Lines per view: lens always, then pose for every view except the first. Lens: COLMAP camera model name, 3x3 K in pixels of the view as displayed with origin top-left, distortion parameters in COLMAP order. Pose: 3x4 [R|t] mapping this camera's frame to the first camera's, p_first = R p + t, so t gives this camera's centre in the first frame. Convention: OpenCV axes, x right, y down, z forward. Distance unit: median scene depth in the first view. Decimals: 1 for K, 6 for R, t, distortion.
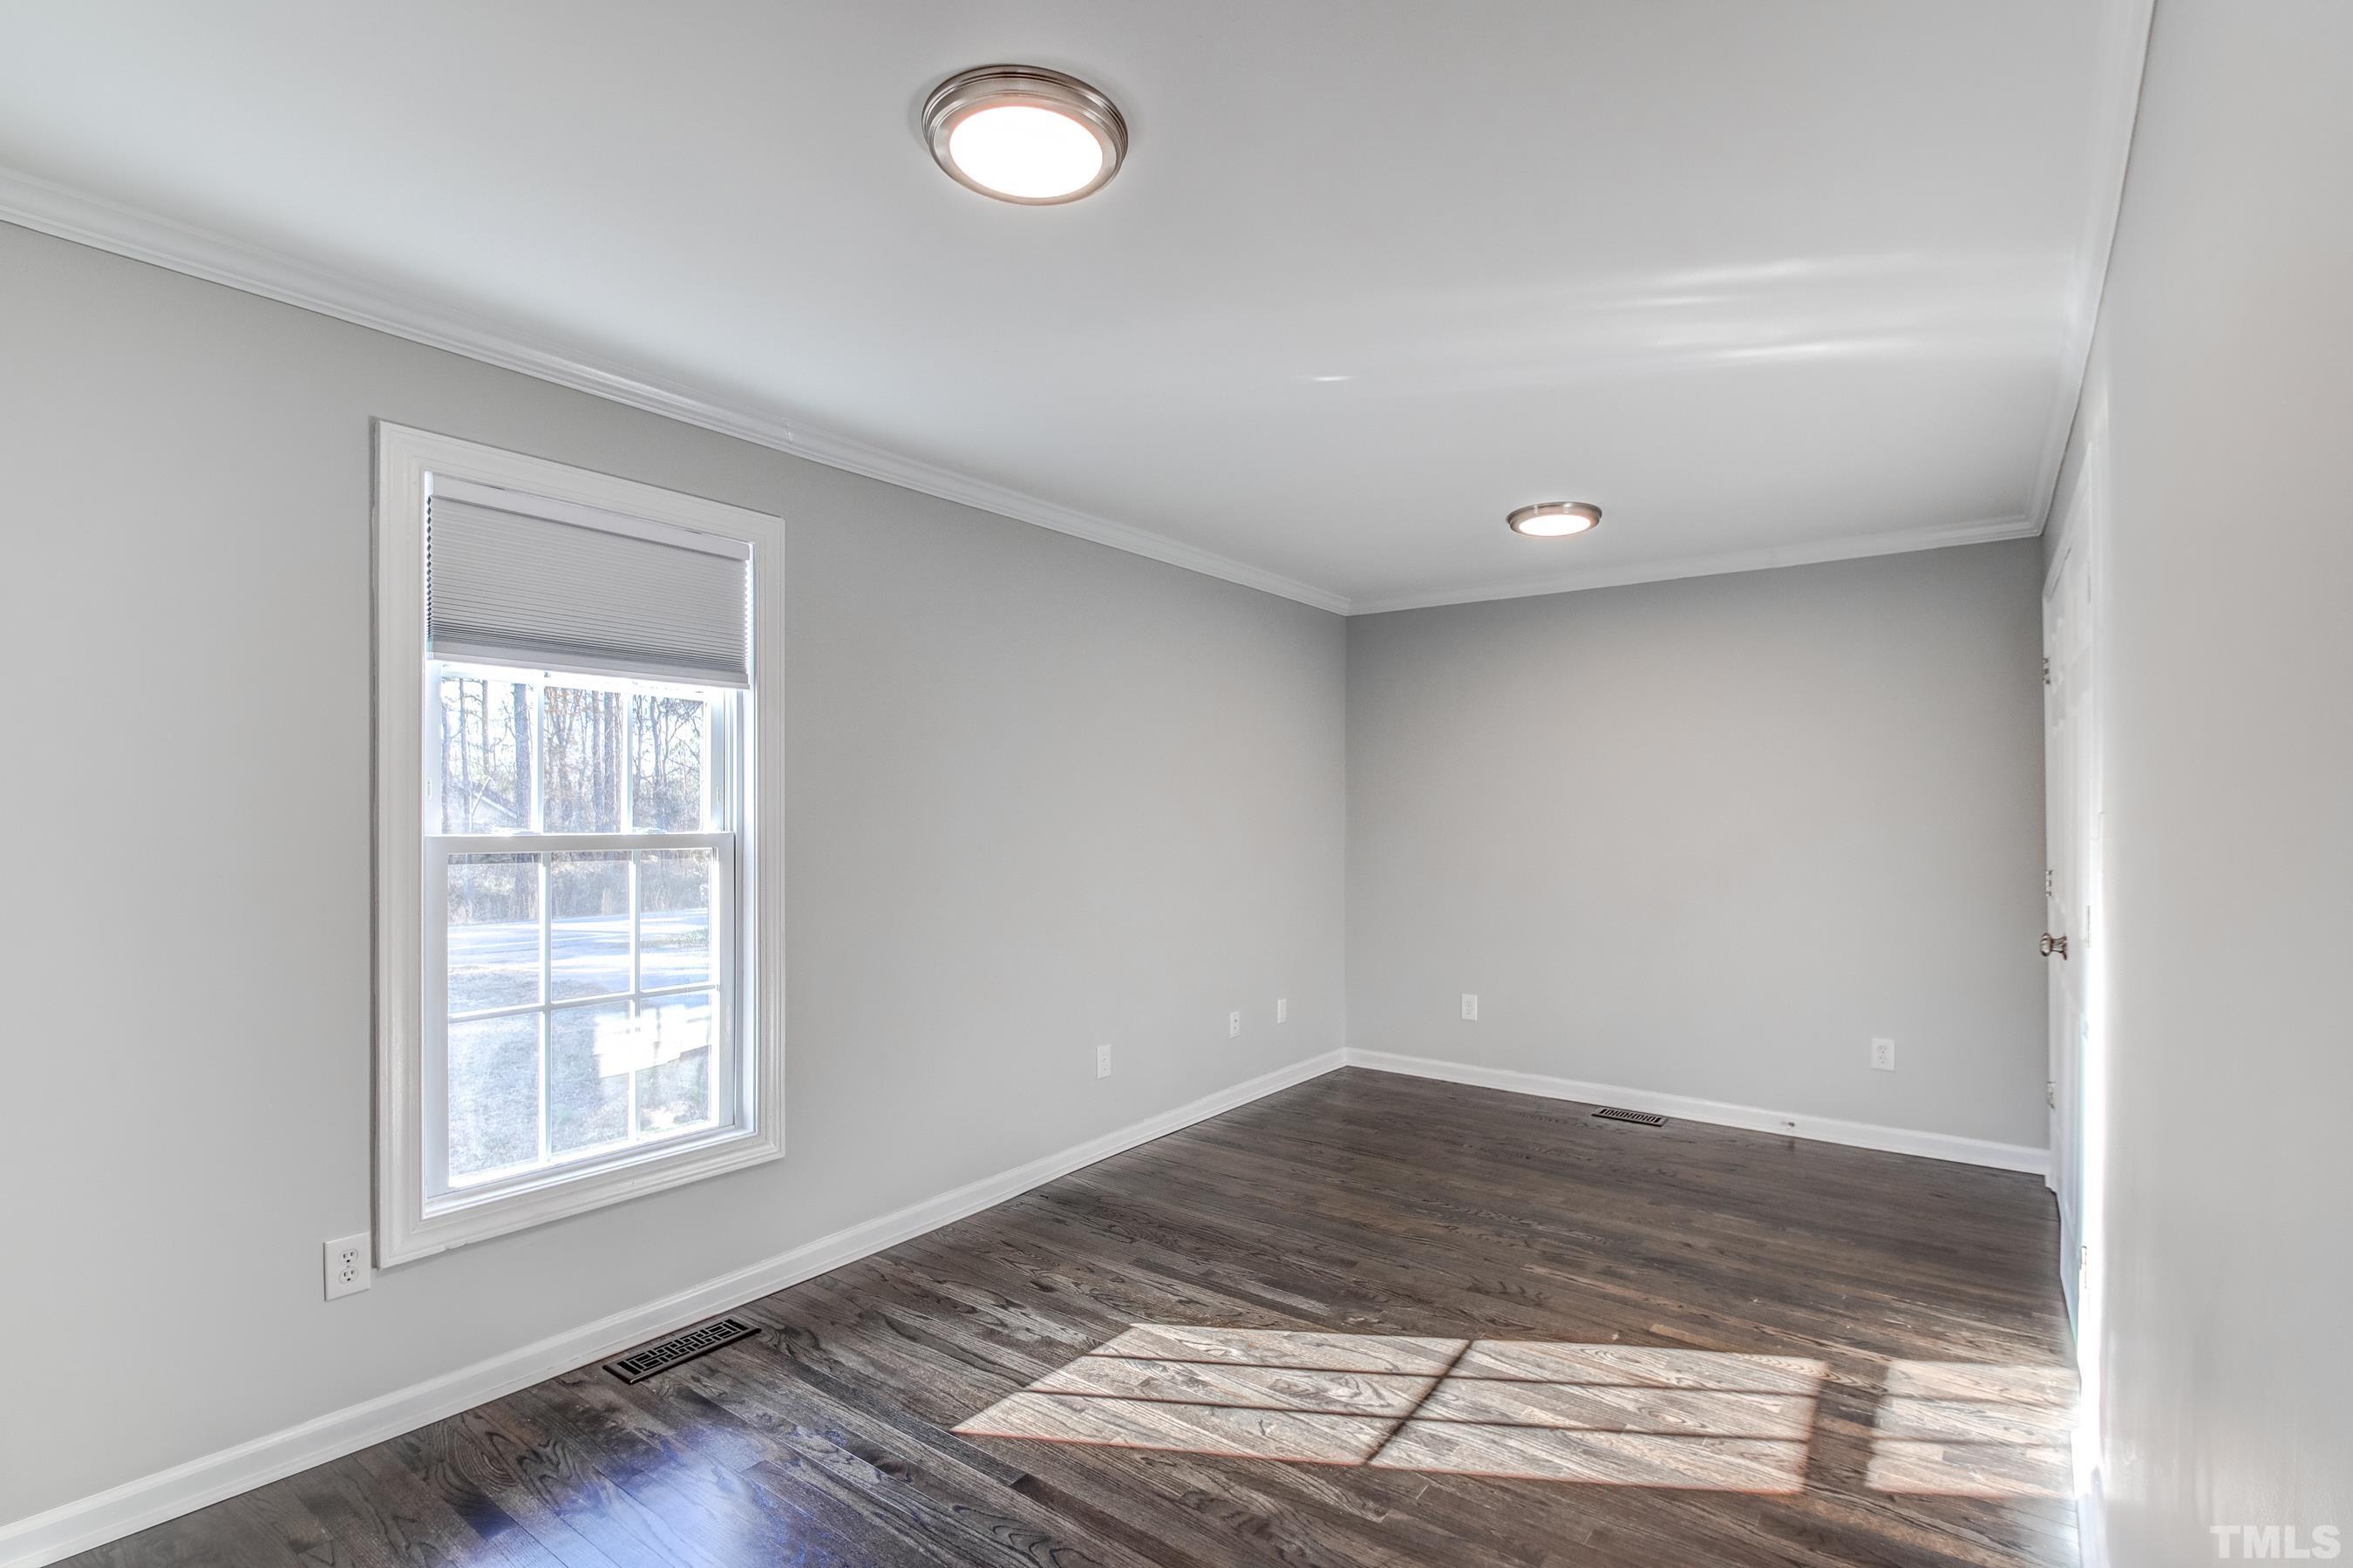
lens RADIAL K [[1103.0, 0, 1186.3], [0, 1103.0, 832.1], [0, 0, 1]] dist [0.012360, -0.017305]
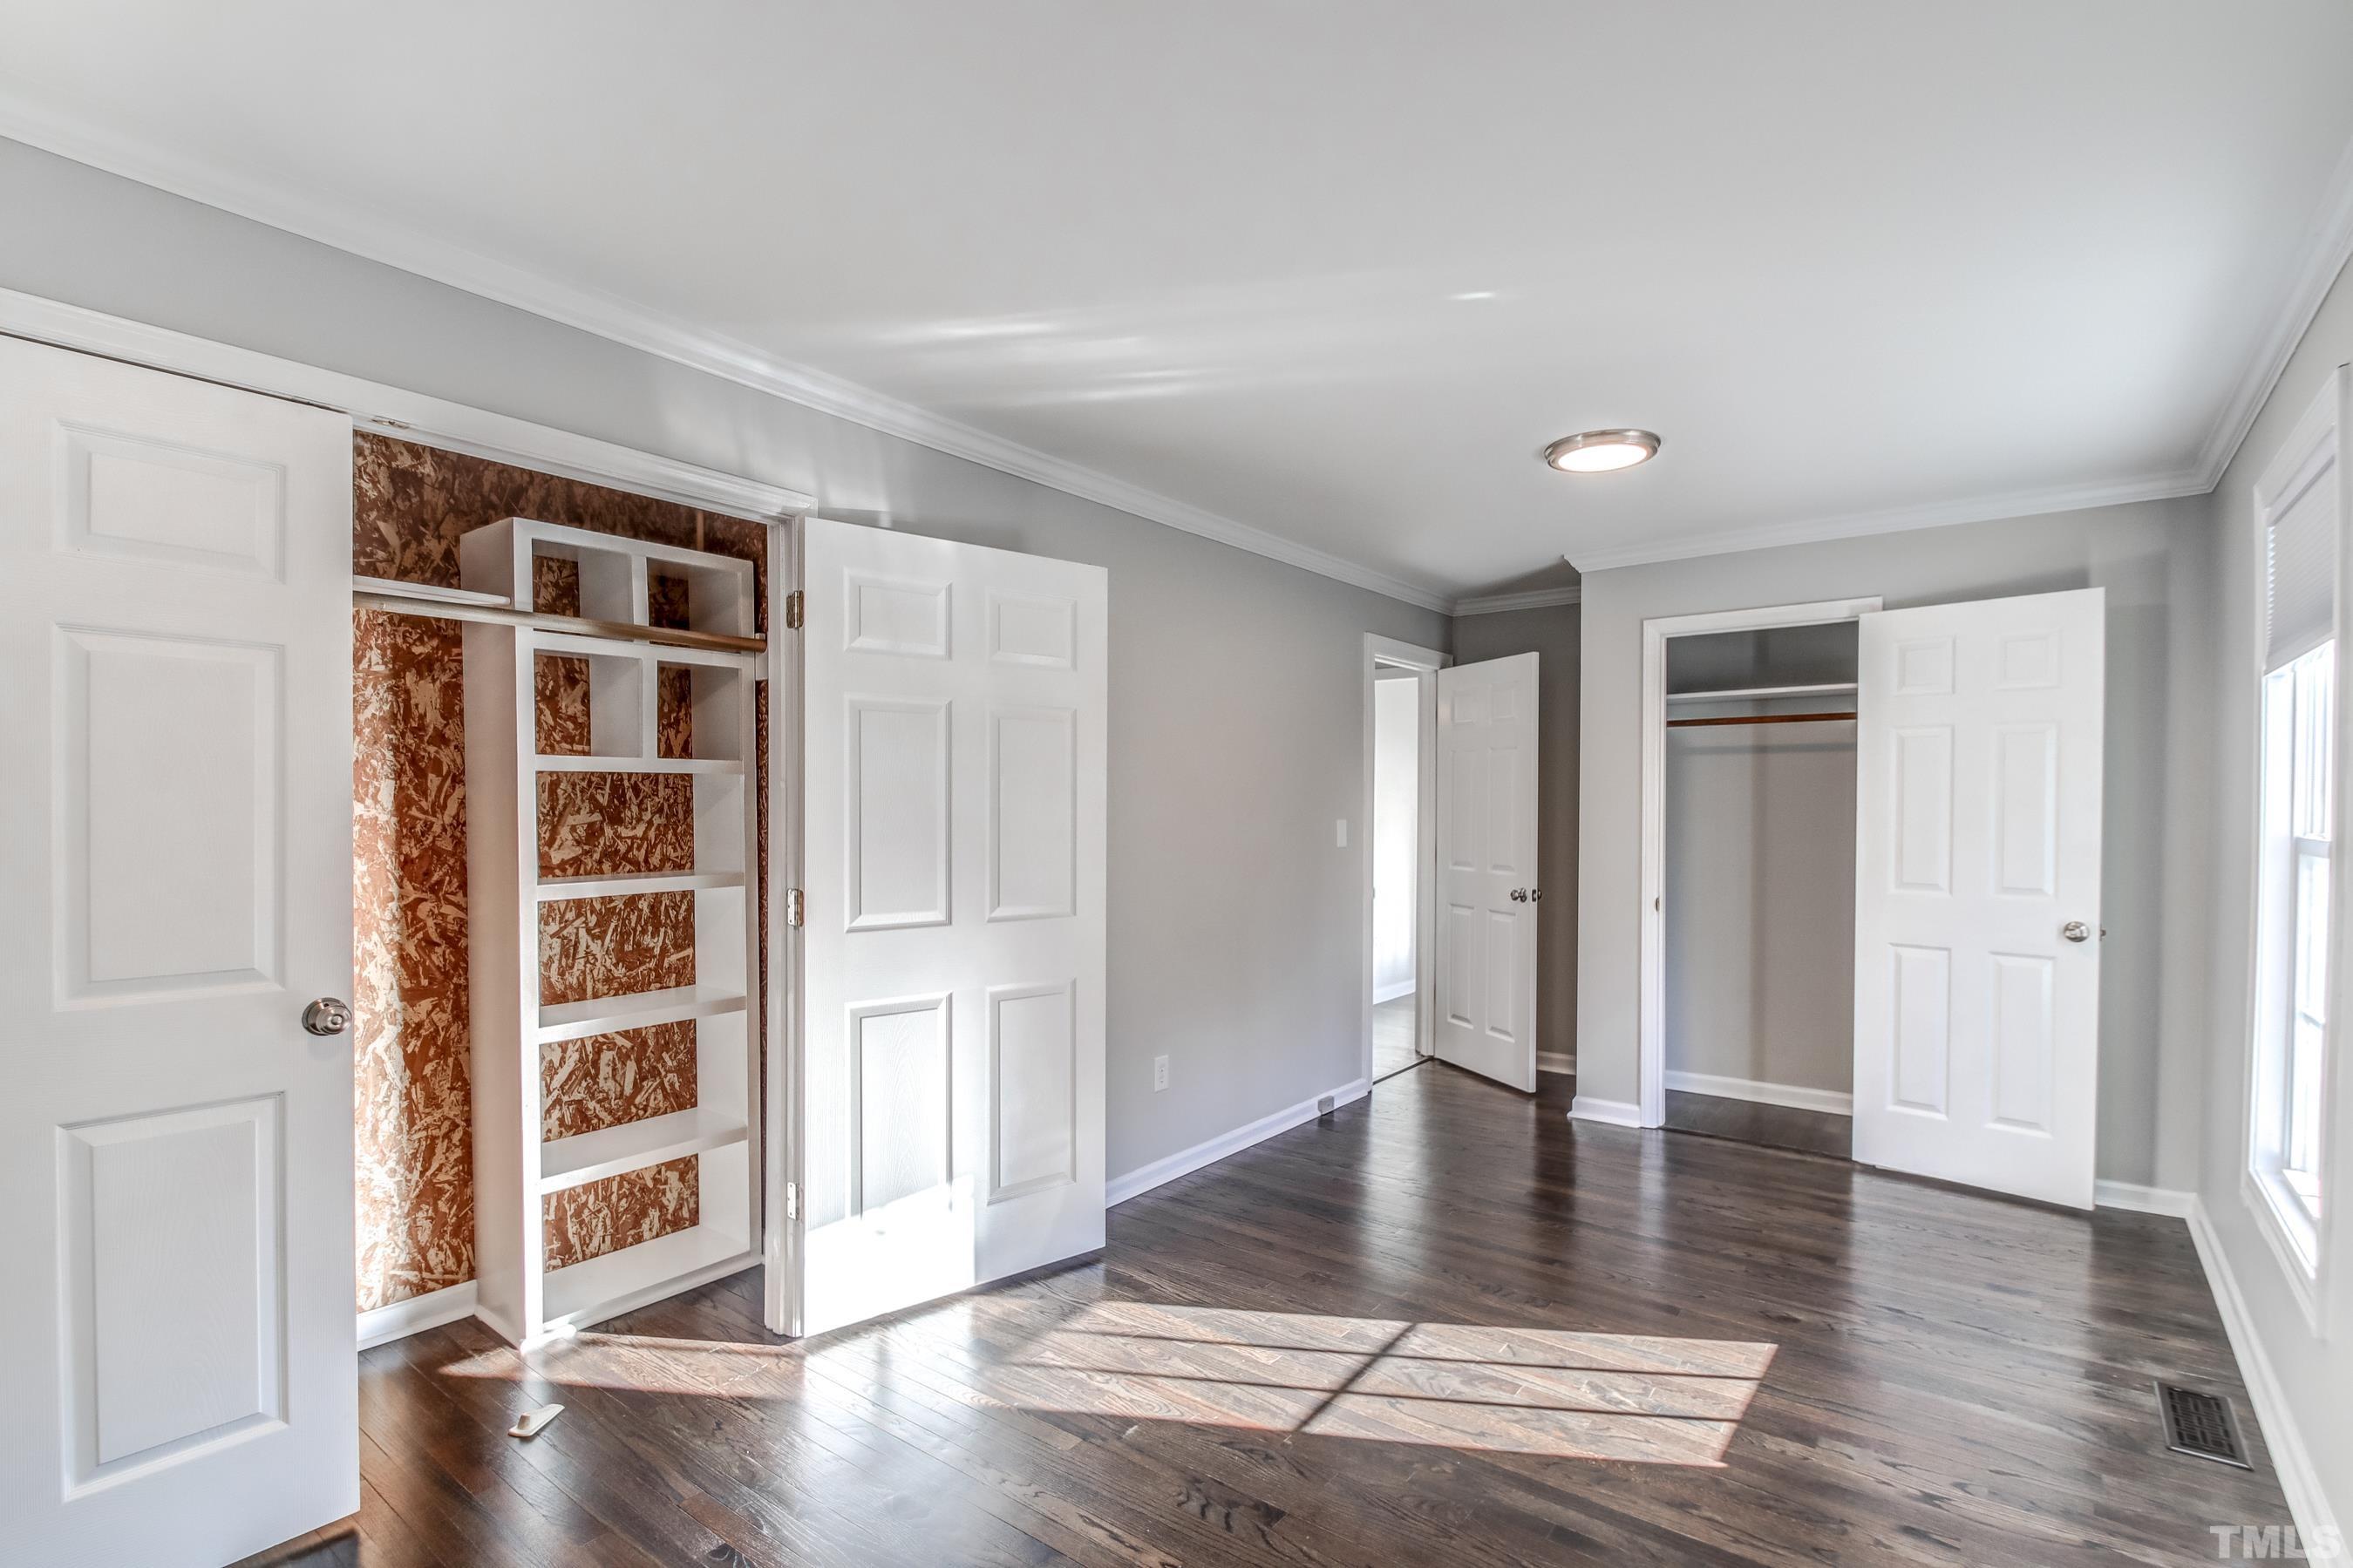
lens RADIAL K [[1103.0, 0, 1186.3], [0, 1103.0, 832.1], [0, 0, 1]] dist [0.012360, -0.017305]
pose [[-0.999920, -0.001473, 0.012532, 0.360225], [-0.001042, 0.999412, 0.034278, -0.034487], [-0.012575, 0.034262, -0.999334, 1.962372]]
